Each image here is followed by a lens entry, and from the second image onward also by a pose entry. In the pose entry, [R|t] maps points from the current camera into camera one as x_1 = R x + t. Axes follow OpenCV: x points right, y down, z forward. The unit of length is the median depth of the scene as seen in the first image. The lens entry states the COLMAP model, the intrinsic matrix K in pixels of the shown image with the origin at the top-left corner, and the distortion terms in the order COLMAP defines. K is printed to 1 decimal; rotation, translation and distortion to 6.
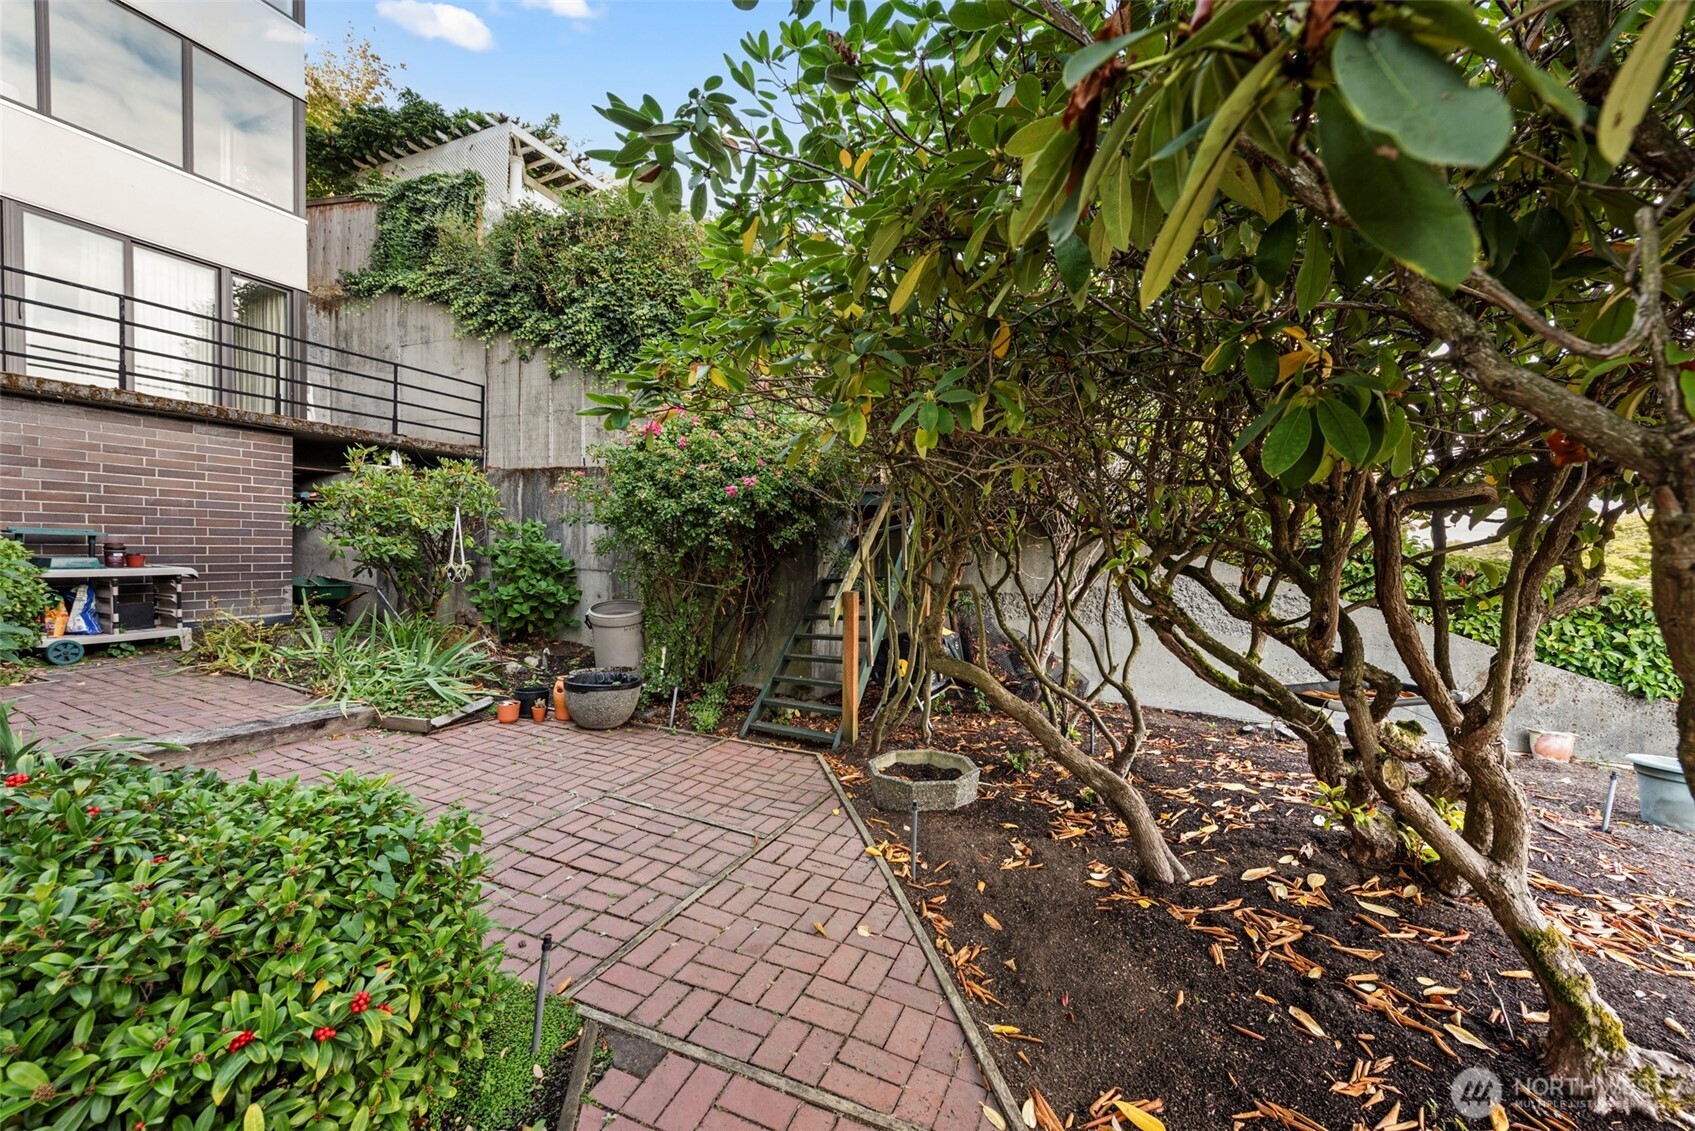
lens RADIAL K [[662.6, 0, 842.1], [0, 662.6, 567.2], [0, 0, 1]] dist [0.007116, -0.000100]
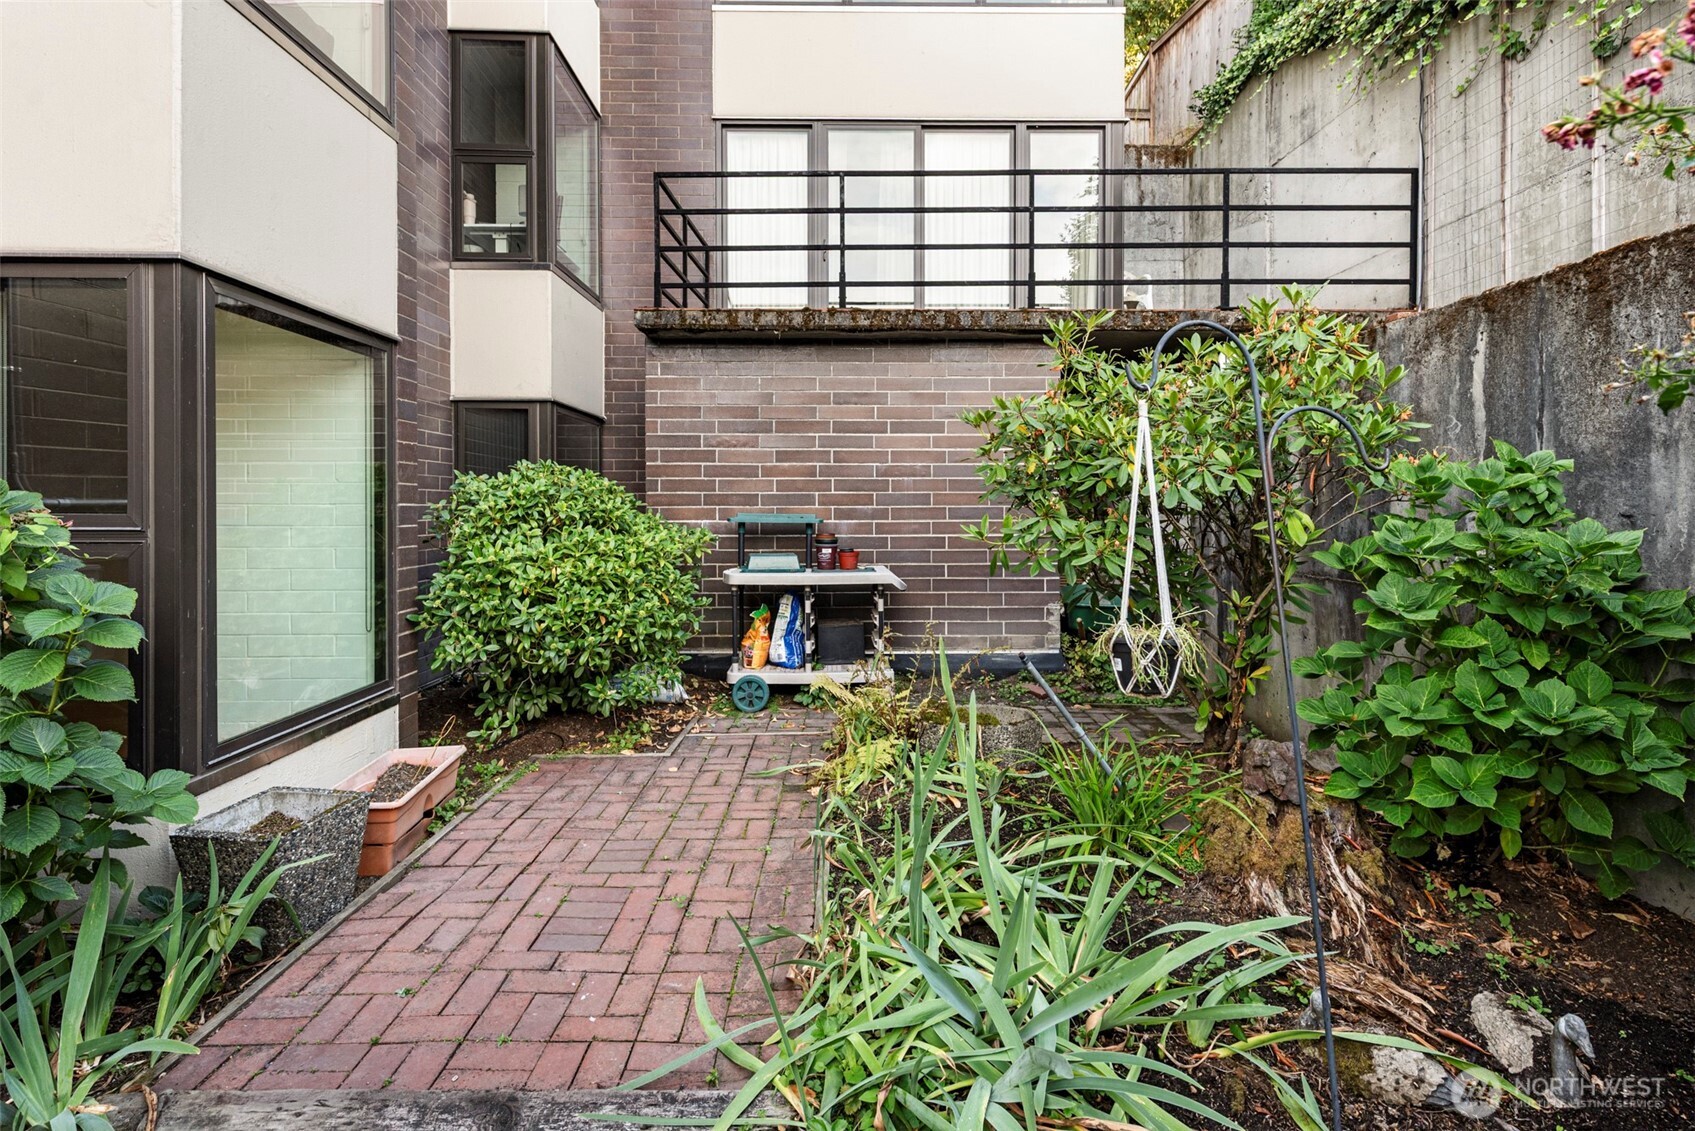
lens RADIAL K [[864.7, 0, 849.2], [0, 864.7, 517.6], [0, 0, 1]] dist [-0.001798, -0.000304]
pose [[0.423807, -0.016099, -0.905609, -0.275789], [-0.015386, 0.999570, -0.024969, -0.030124], [0.905622, 0.024515, 0.423377, 0.637152]]
